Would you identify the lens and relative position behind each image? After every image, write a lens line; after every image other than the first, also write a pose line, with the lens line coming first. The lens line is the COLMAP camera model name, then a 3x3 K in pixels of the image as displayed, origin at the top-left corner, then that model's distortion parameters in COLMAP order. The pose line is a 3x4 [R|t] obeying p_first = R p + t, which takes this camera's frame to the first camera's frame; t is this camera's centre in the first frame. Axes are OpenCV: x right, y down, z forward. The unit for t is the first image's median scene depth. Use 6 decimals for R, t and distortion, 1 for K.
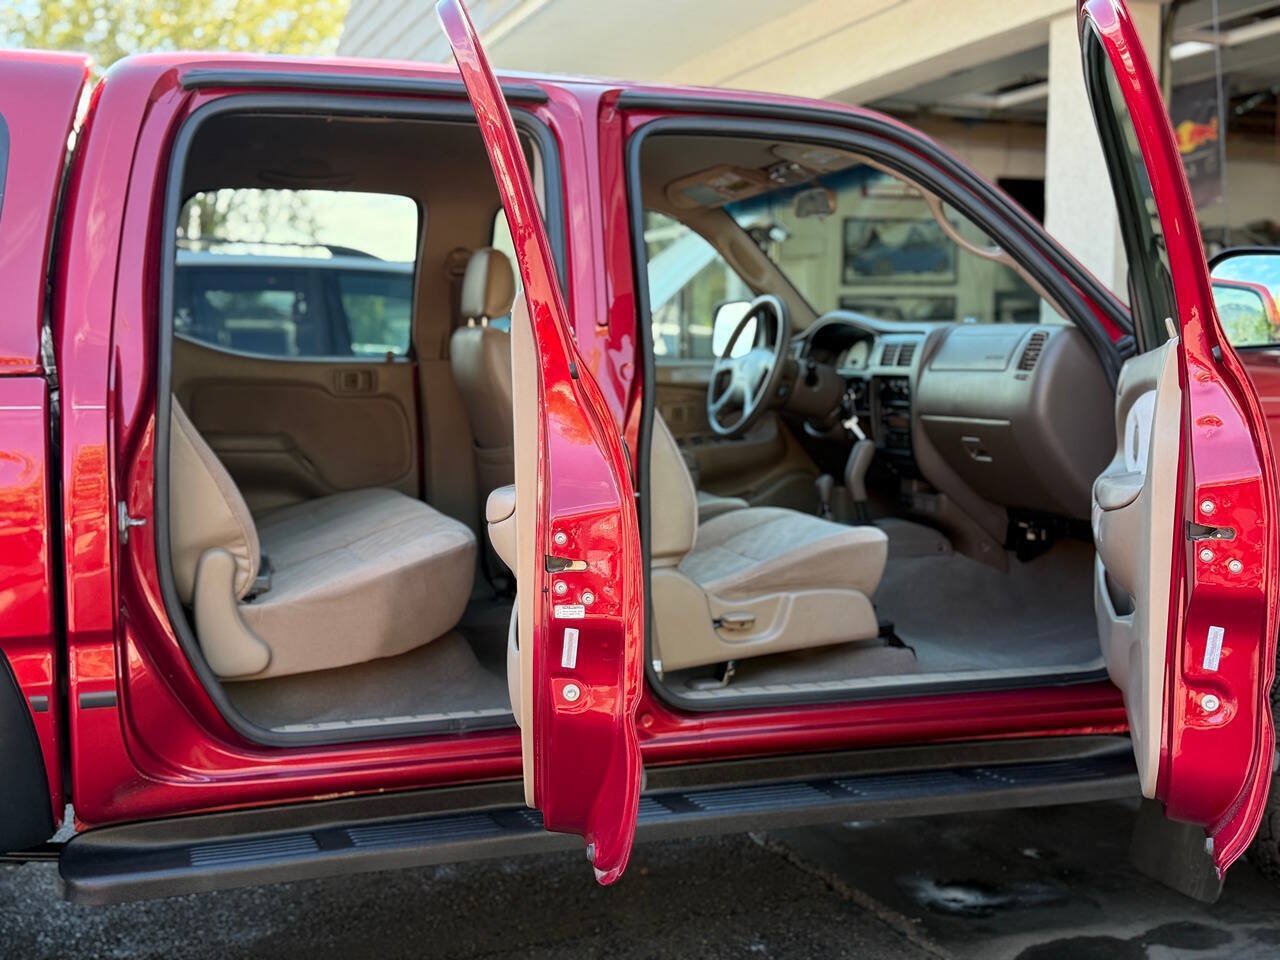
lens RADIAL K [[1499.8, 0, 640.0], [0, 1499.8, 480.0], [0, 0, 1]] dist [0.174939, -0.322634]
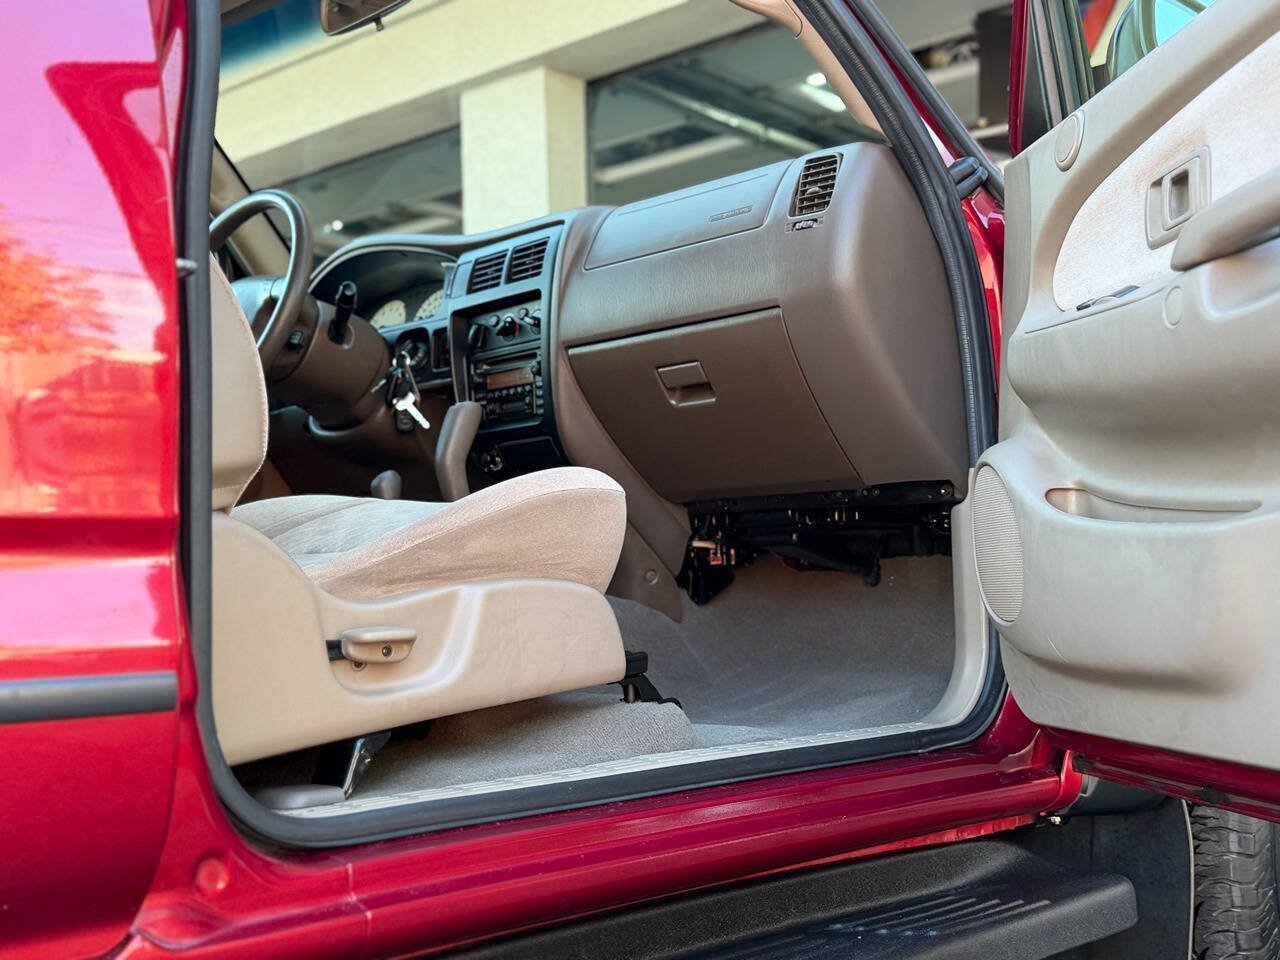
lens RADIAL K [[1499.8, 0, 640.0], [0, 1499.8, 480.0], [0, 0, 1]] dist [0.174939, -0.322634]
pose [[0.890897, 0.019580, 0.453783, -0.067668], [0.050965, 0.988452, -0.142708, 0.109648], [-0.451336, 0.150265, 0.879611, 0.541328]]
